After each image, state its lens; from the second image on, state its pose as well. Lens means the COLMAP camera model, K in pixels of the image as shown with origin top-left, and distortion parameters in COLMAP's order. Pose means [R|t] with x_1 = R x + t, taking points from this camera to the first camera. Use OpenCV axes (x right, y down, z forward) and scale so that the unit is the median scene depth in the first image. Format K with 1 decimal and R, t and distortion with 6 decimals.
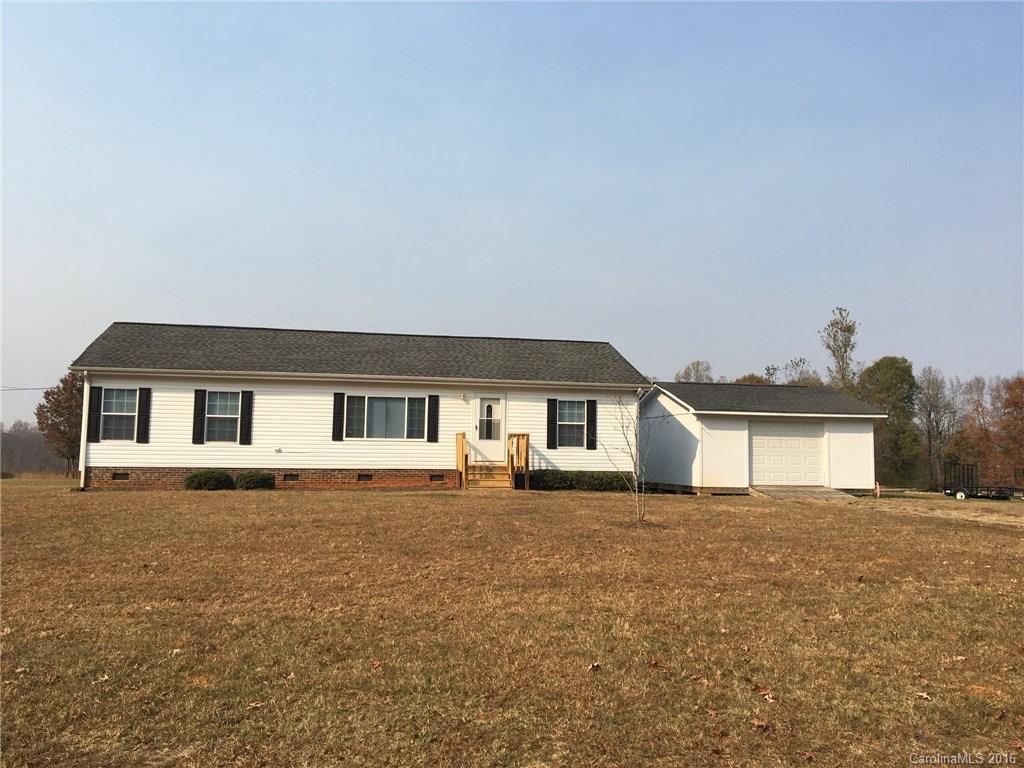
lens RADIAL K [[866.2, 0, 510.7], [0, 866.2, 390.8], [0, 0, 1]] dist [0.081633, -0.117286]
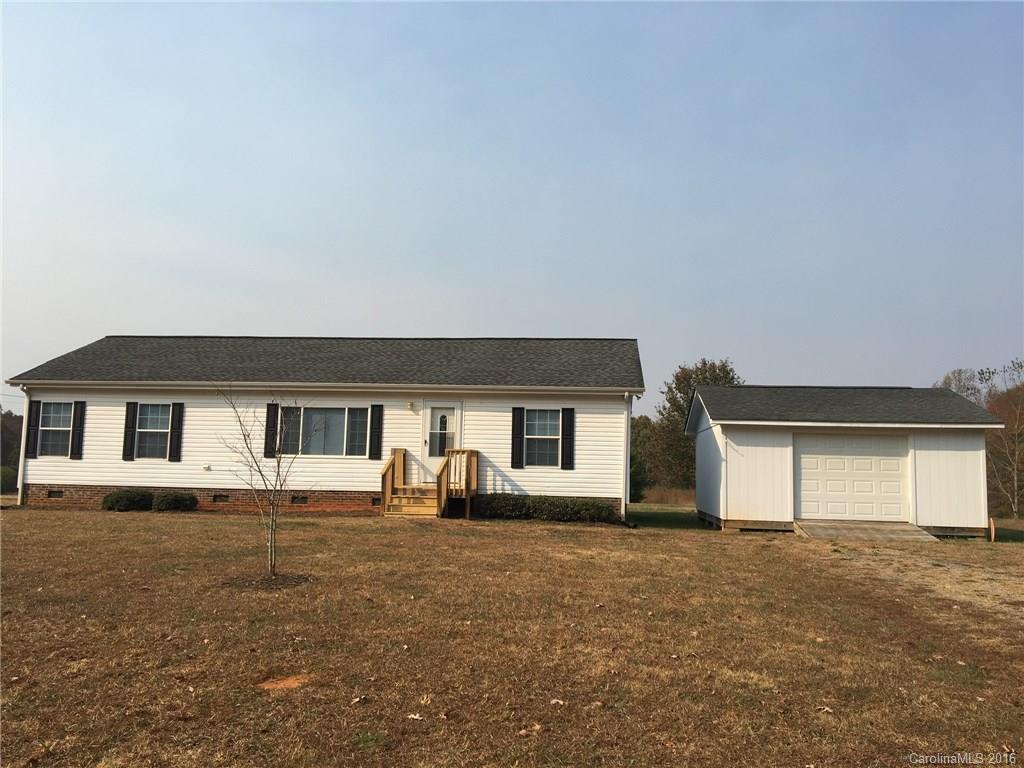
lens RADIAL K [[866.2, 0, 514.7], [0, 866.2, 379.8], [0, 0, 1]] dist [0.081633, -0.117286]
pose [[0.953072, -0.023471, -0.301832, 0.289108], [0.012929, 0.999236, -0.036878, 0.013192], [0.302467, 0.031245, 0.952648, 0.211363]]
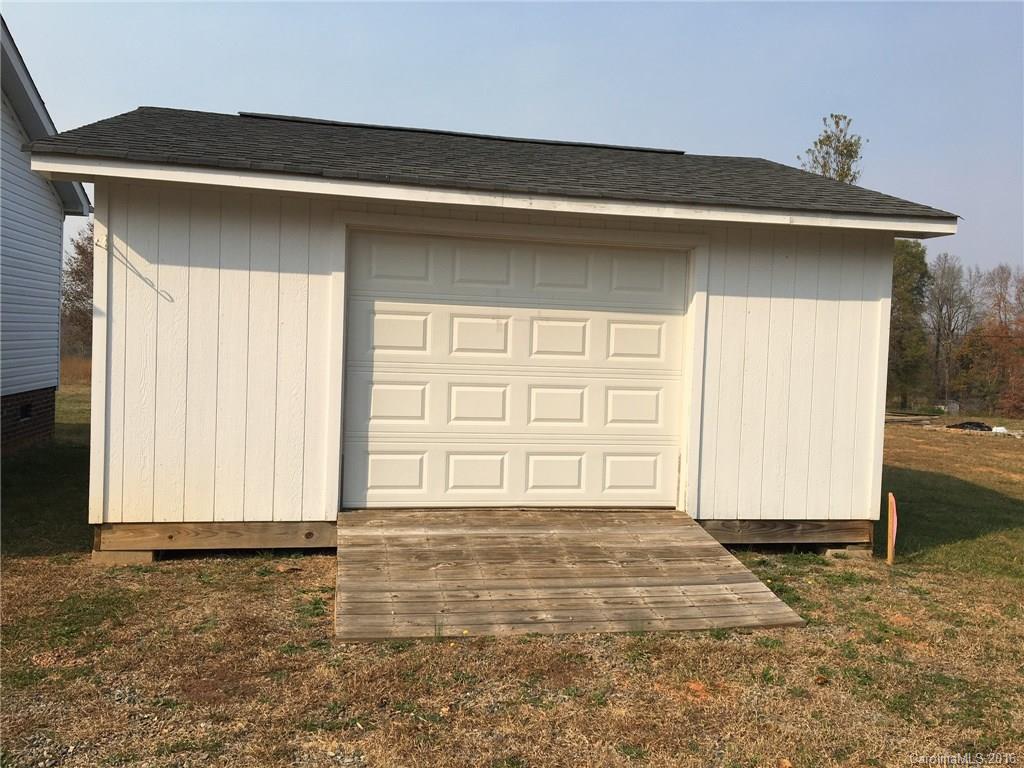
lens RADIAL K [[866.2, 0, 513.6], [0, 866.2, 376.9], [0, 0, 1]] dist [0.081633, -0.117286]
pose [[0.999727, 0.022965, 0.004306, 0.334959], [-0.023298, 0.993735, 0.109311, 0.049670], [-0.001769, -0.109381, 0.993998, 0.819285]]
